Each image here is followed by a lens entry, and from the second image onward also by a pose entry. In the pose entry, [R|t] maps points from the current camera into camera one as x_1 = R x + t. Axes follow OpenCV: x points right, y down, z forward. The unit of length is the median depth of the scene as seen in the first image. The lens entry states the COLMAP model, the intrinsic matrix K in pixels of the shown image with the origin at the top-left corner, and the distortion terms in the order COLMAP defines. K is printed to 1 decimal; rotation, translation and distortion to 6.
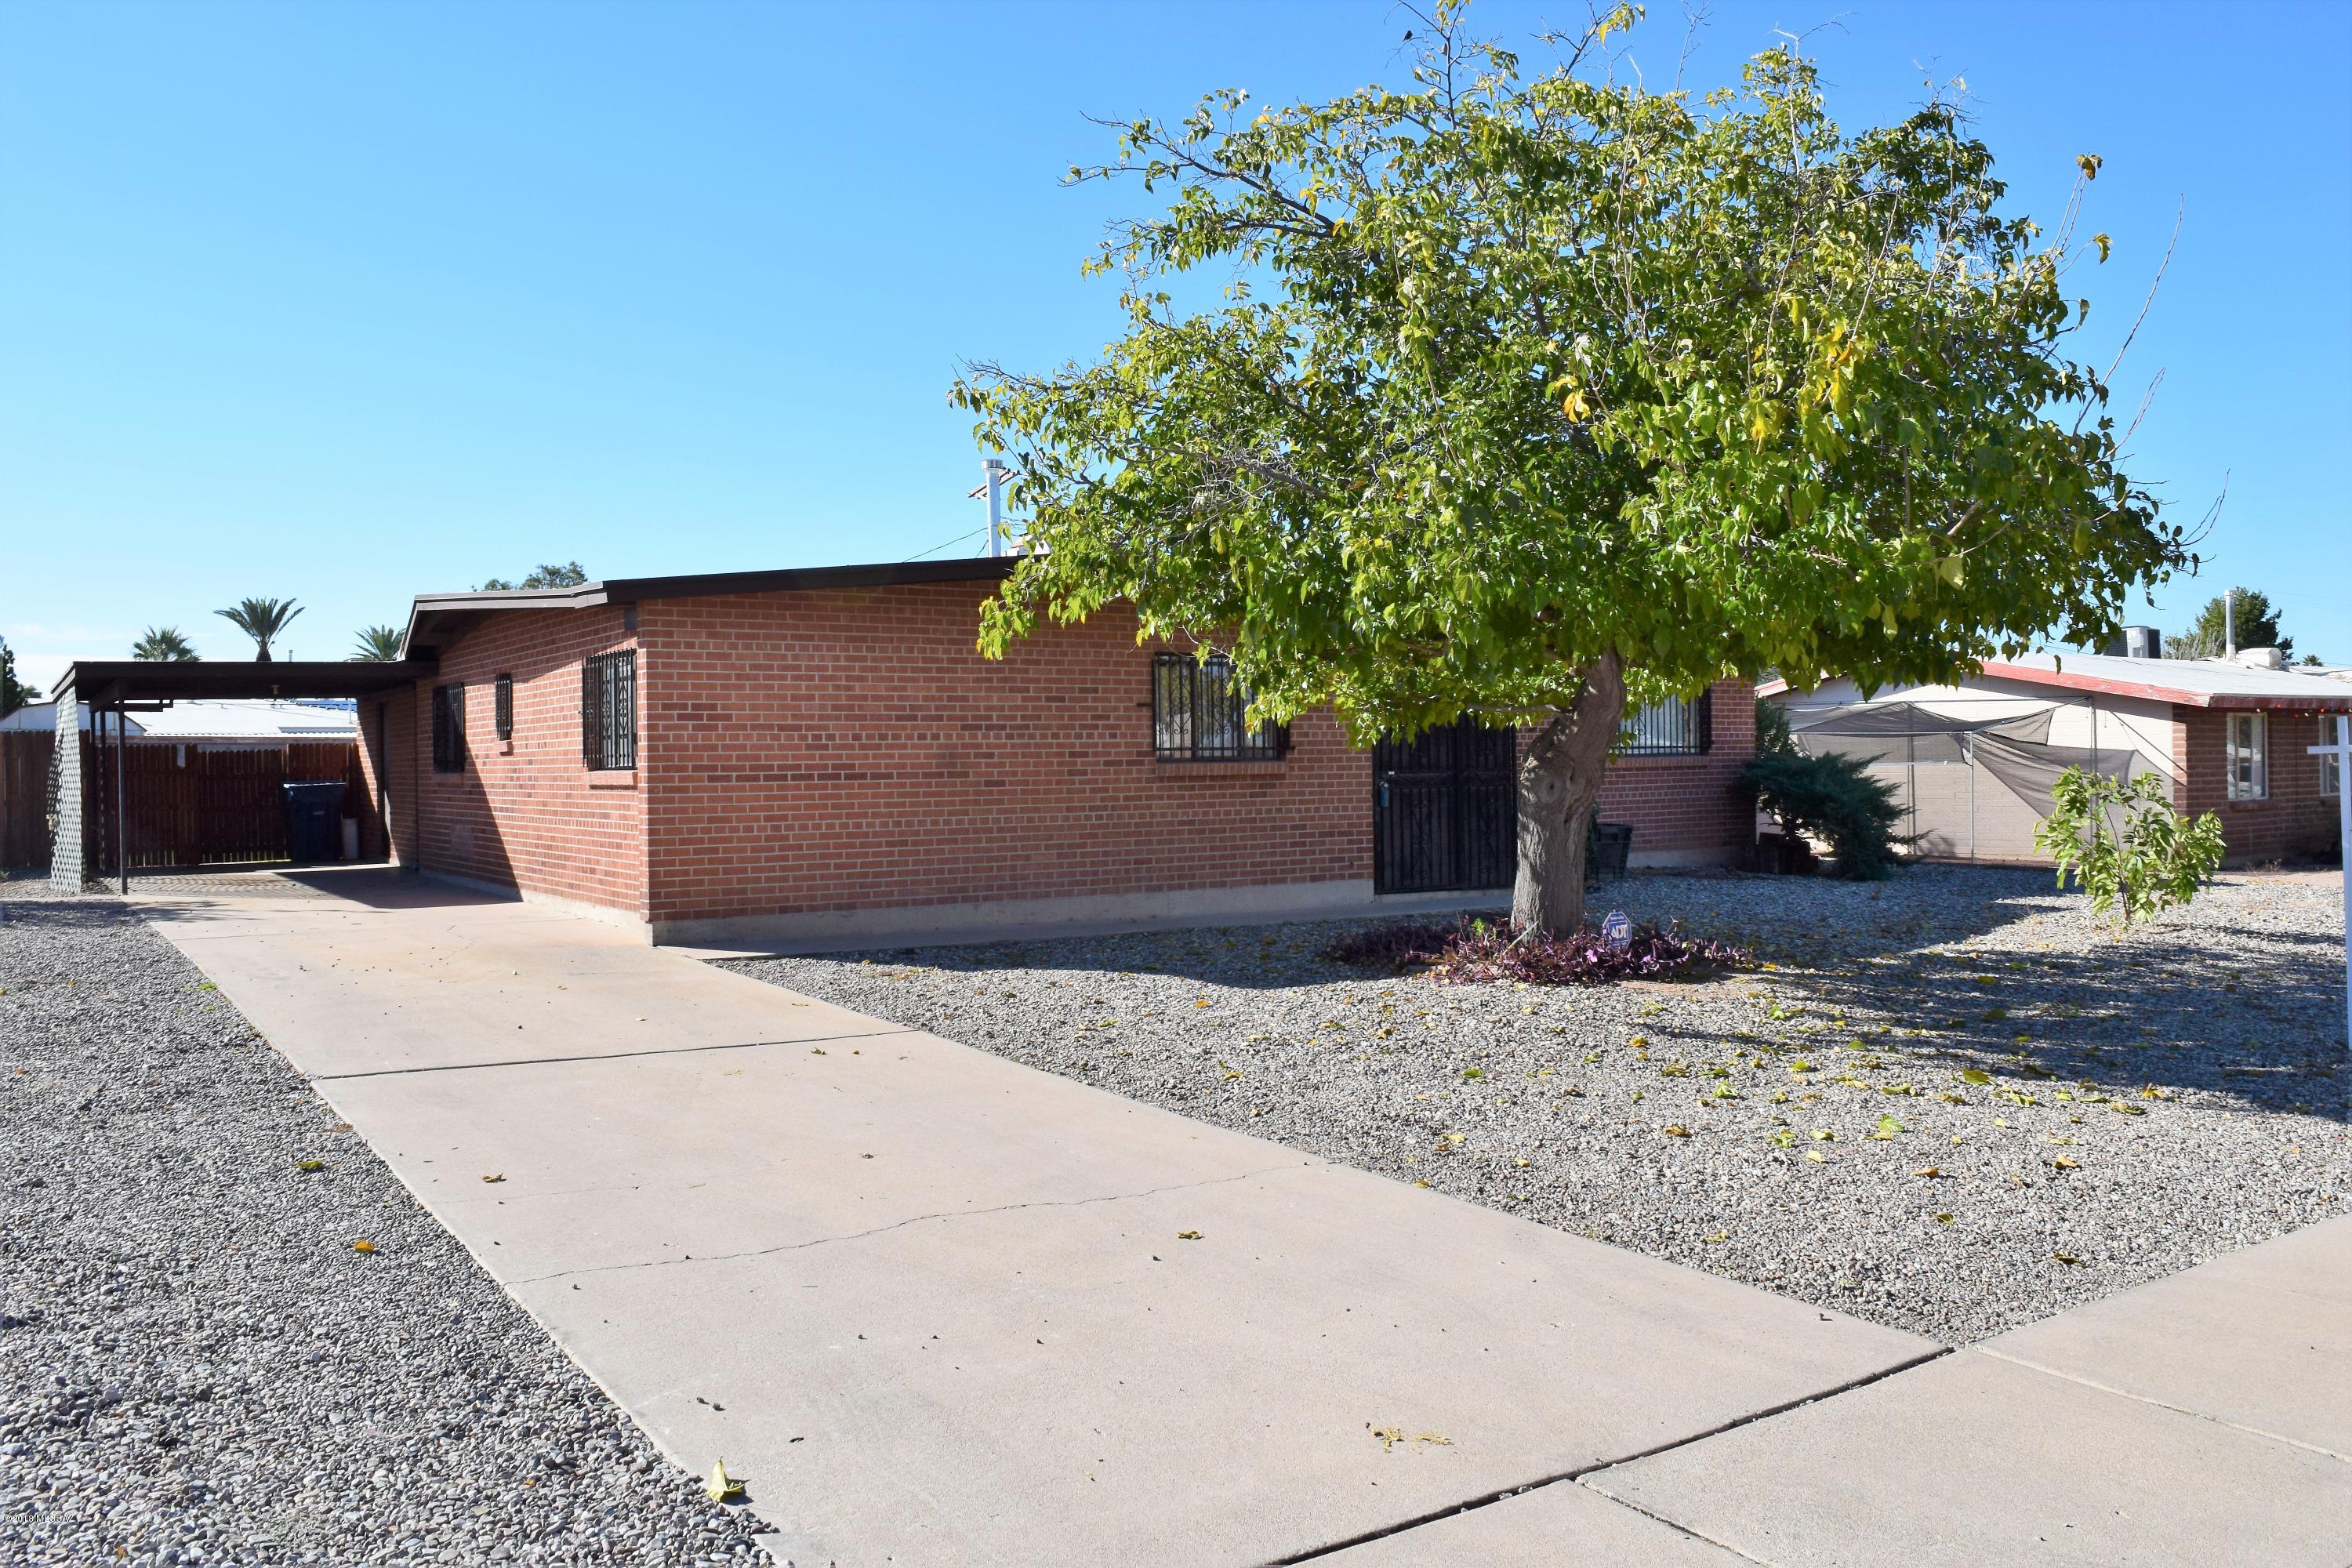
lens RADIAL K [[1841.6, 0, 1186.9], [0, 1841.6, 758.4], [0, 0, 1]] dist [-0.094185, 0.018548]
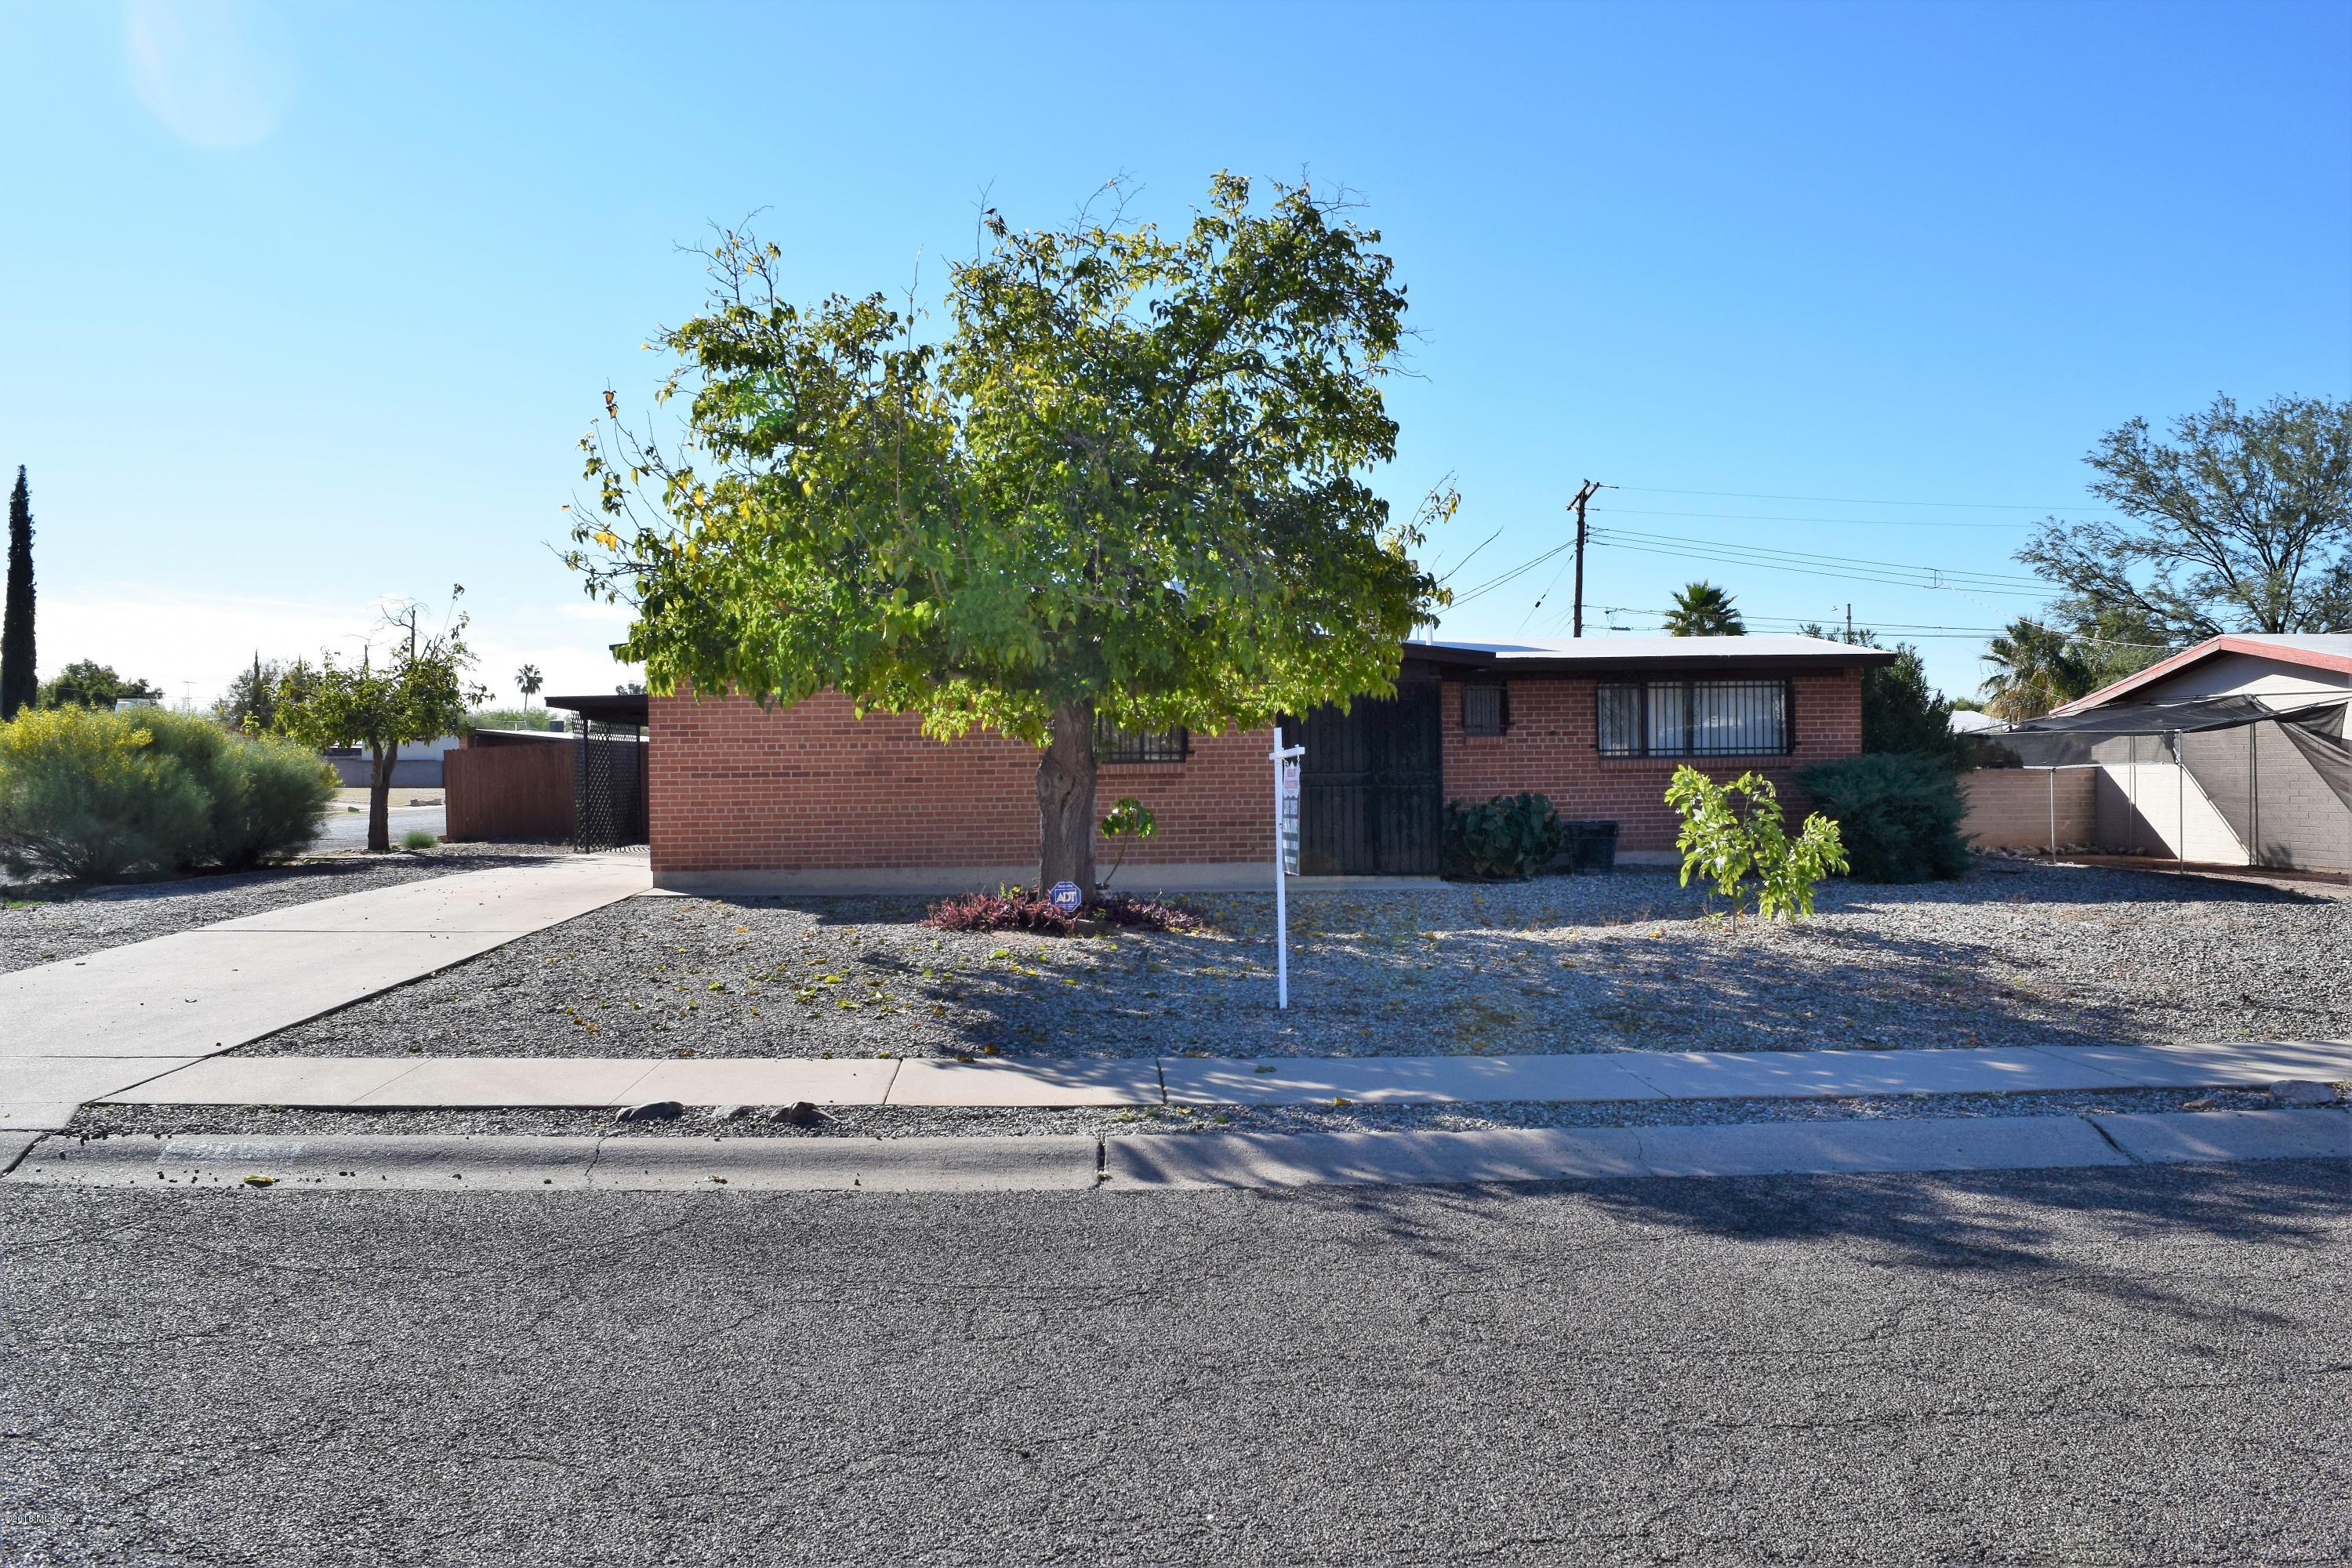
lens RADIAL K [[1841.6, 0, 1186.9], [0, 1841.6, 758.4], [0, 0, 1]] dist [-0.094185, 0.018548]
pose [[0.867227, -0.001178, -0.497912, 0.735923], [0.001621, 0.999999, 0.000457, -0.002472], [0.497910, -0.001203, 0.867228, -0.065506]]
